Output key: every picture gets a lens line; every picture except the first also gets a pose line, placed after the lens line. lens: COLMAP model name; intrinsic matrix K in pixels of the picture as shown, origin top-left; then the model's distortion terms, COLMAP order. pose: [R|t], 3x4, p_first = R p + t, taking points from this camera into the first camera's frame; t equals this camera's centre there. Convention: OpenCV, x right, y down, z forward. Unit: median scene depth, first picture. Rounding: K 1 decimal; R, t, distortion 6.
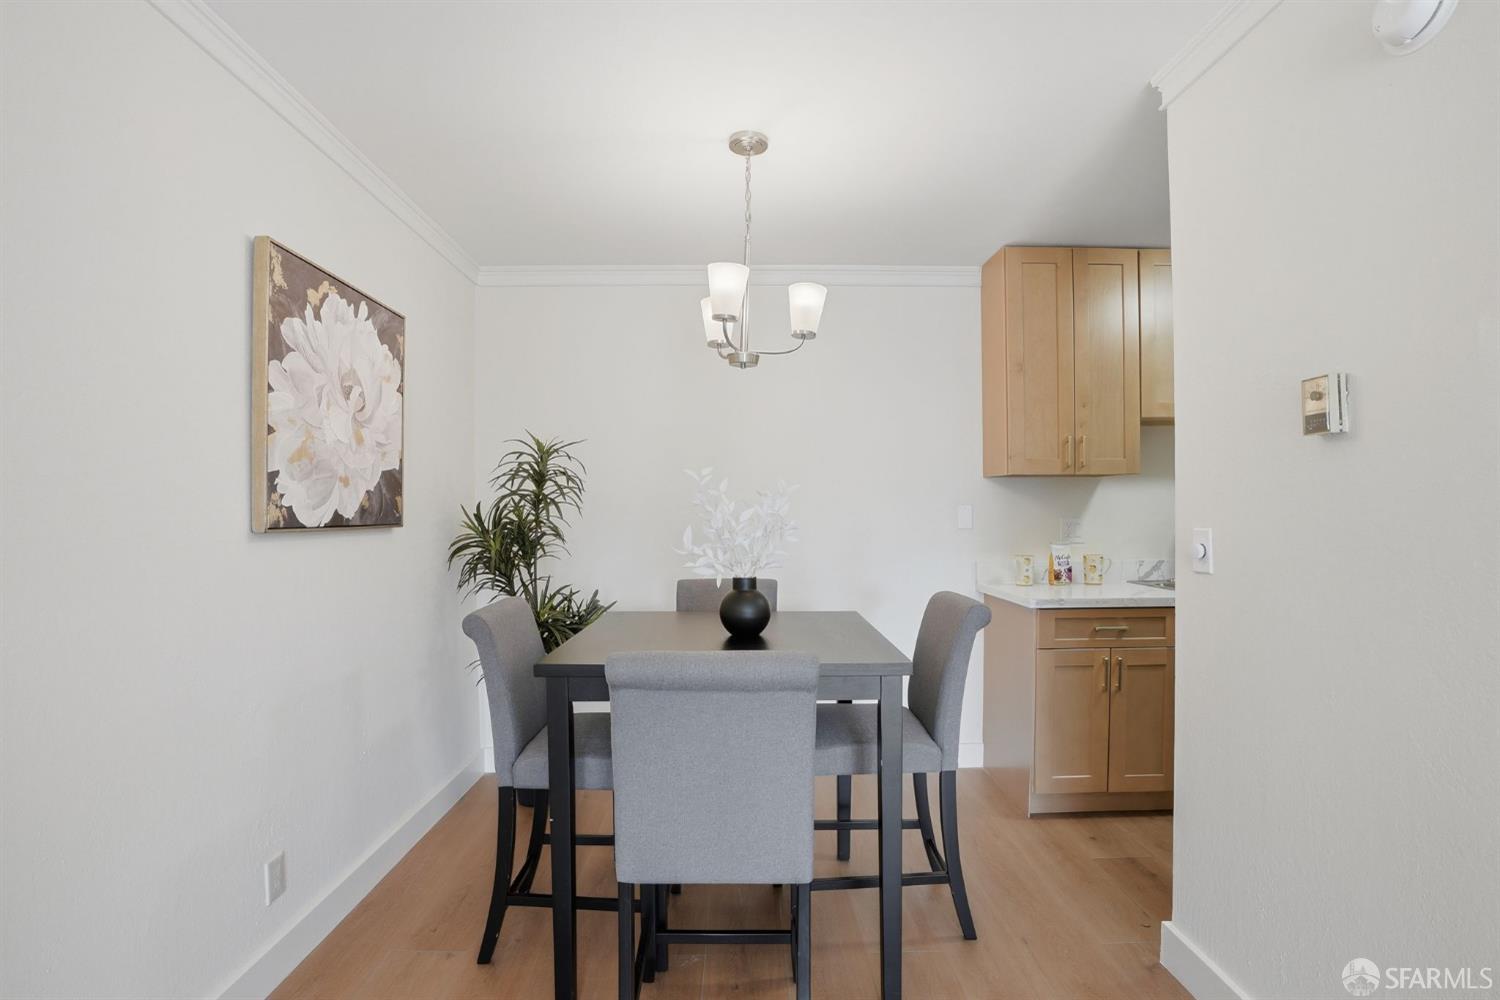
lens RADIAL K [[708.1, 0, 741.1], [0, 708.1, 512.3], [0, 0, 1]] dist [-0.062255, 0.000171]
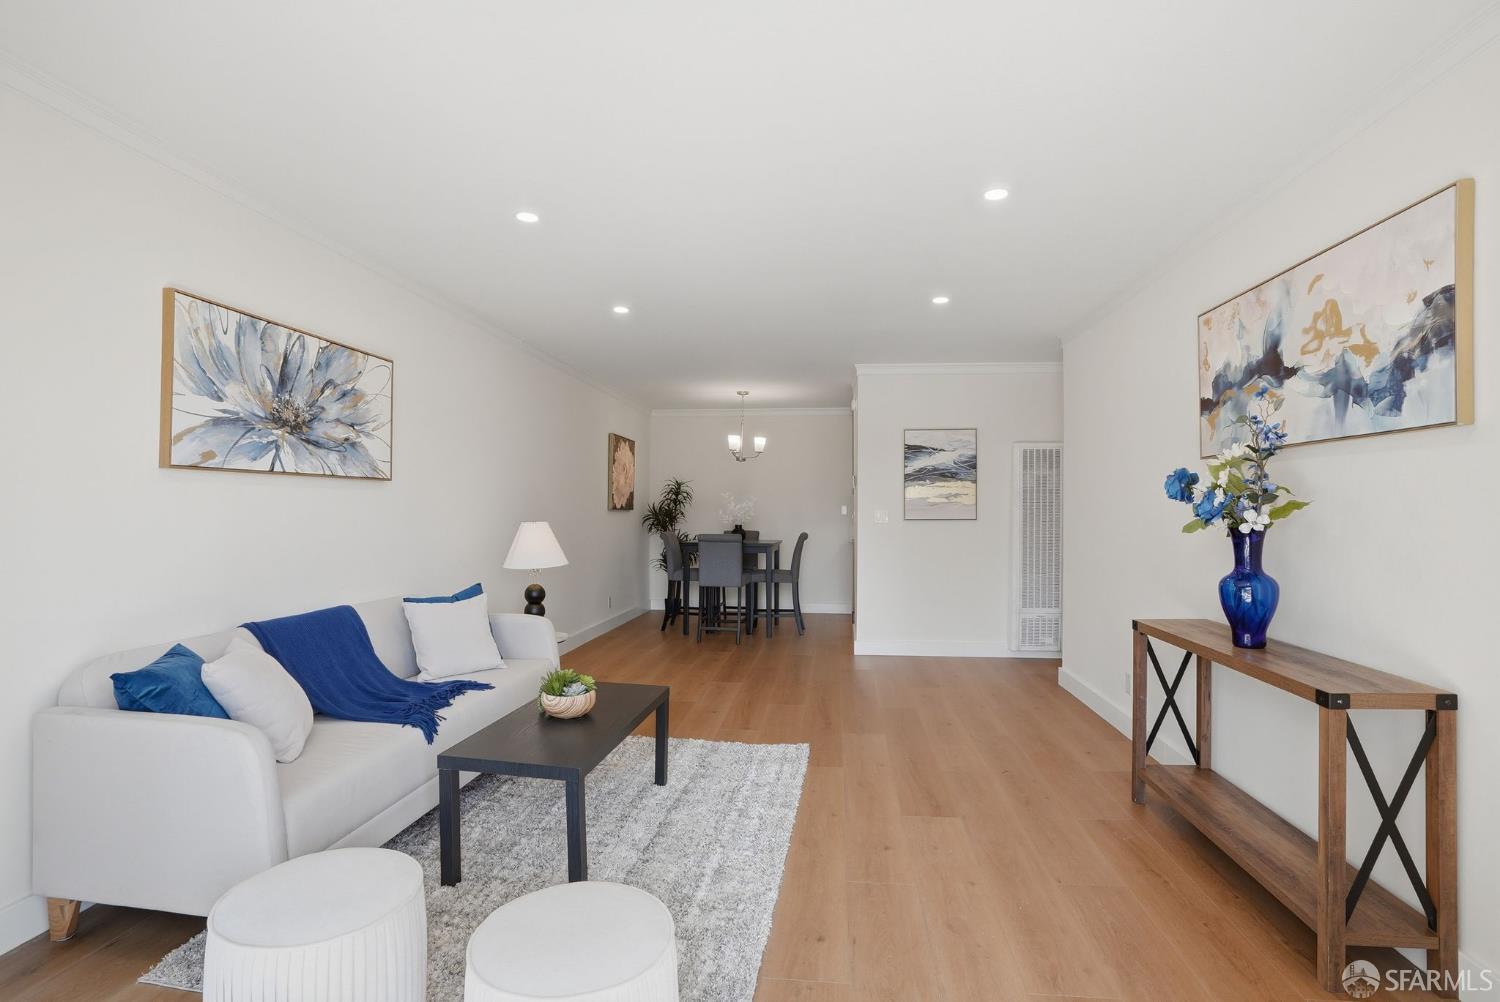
lens RADIAL K [[708.1, 0, 741.1], [0, 708.1, 513.3], [0, 0, 1]] dist [-0.062255, 0.000171]
pose [[0.990679, 0.012305, -0.135657, 0.358311], [-0.012127, 0.999924, 0.002140, 0.020209], [0.135673, -0.000475, 0.990754, -1.801052]]
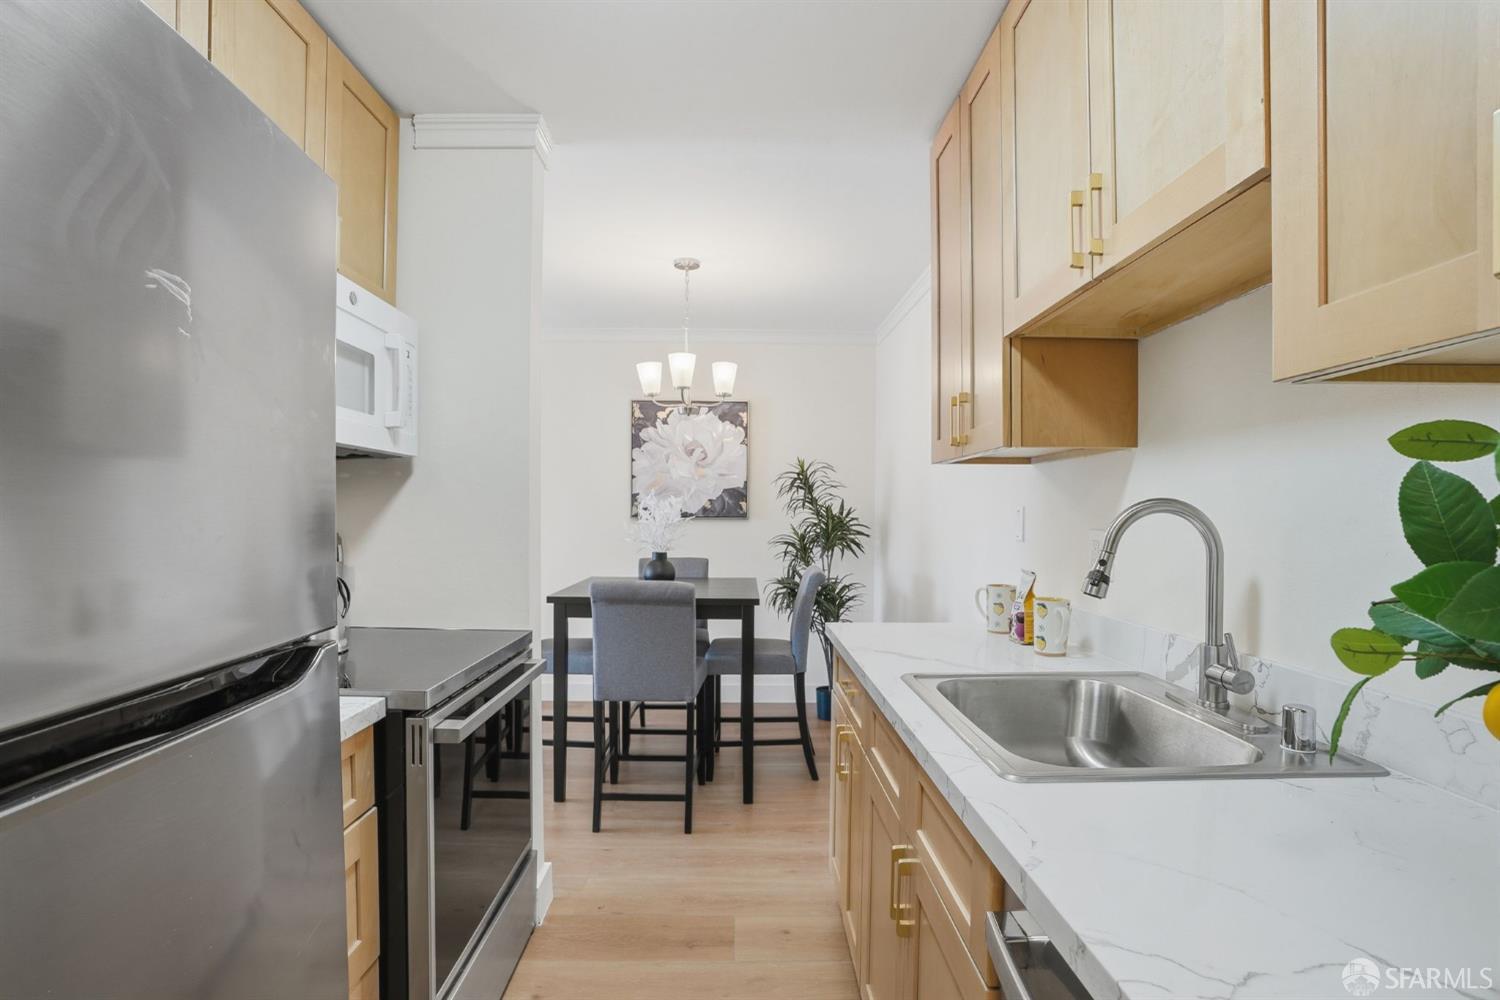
lens RADIAL K [[708.1, 0, 741.1], [0, 708.1, 512.3], [0, 0, 1]] dist [-0.062255, 0.000171]
pose [[0.010456, 0.009196, -0.999903, 1.212377], [-0.007386, 0.999931, 0.009119, -0.011015], [0.999918, 0.007290, 0.010523, 0.875707]]
